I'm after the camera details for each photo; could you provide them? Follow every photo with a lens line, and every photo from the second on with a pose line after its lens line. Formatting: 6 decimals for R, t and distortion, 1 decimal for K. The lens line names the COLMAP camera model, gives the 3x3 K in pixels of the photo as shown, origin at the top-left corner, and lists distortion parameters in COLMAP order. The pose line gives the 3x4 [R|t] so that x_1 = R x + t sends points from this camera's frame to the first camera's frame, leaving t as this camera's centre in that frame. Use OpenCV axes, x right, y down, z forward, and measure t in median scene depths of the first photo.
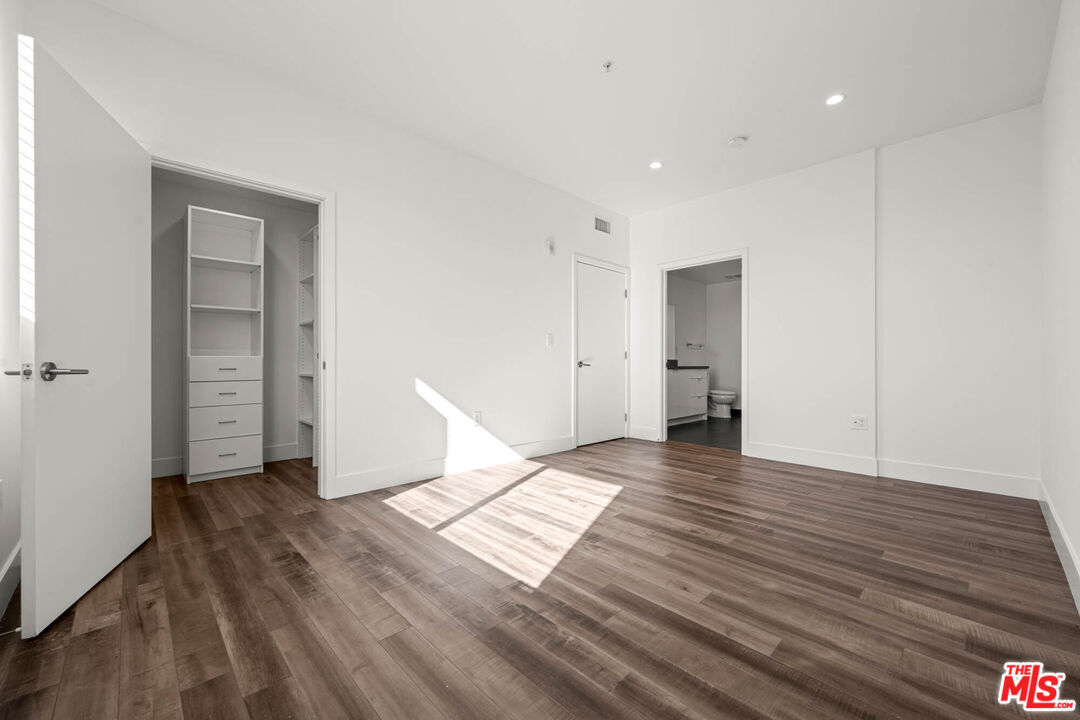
lens RADIAL K [[432.5, 0, 541.9], [0, 432.5, 360.3], [0, 0, 1]] dist [0.000730, 0.000392]
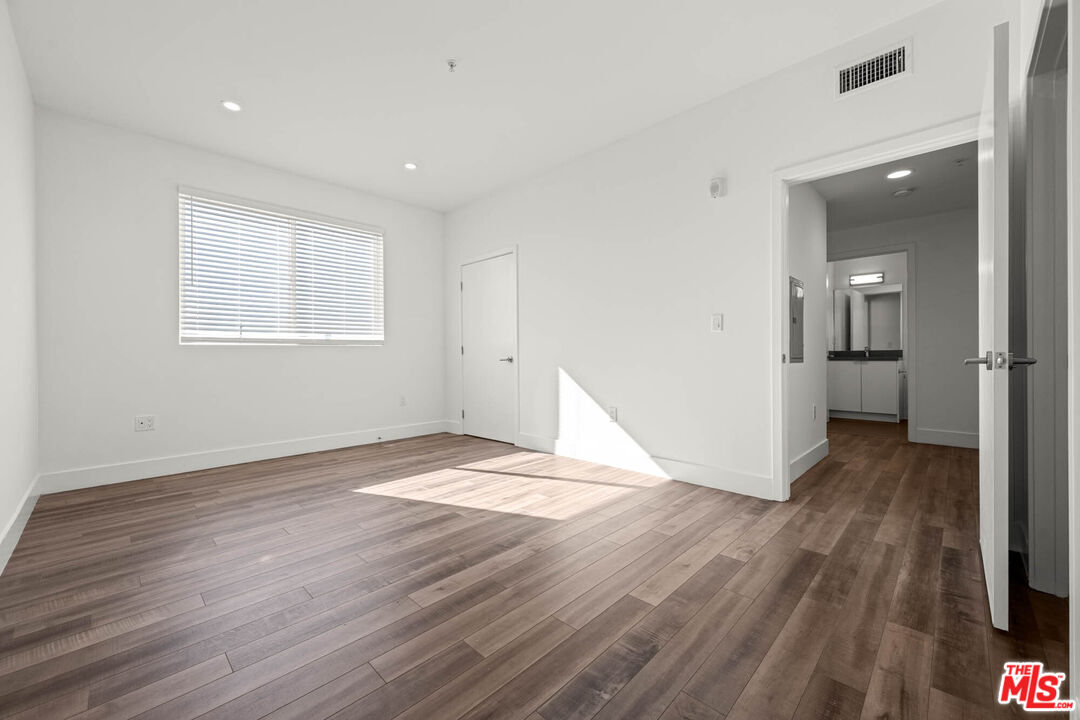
lens RADIAL K [[432.5, 0, 538.1], [0, 432.5, 355.3], [0, 0, 1]] dist [0.000730, 0.000392]
pose [[0.025235, 0.002561, -0.999678, 1.153967], [0.007548, 0.999968, 0.002752, 0.000330], [0.999653, -0.007615, 0.025215, 1.159820]]
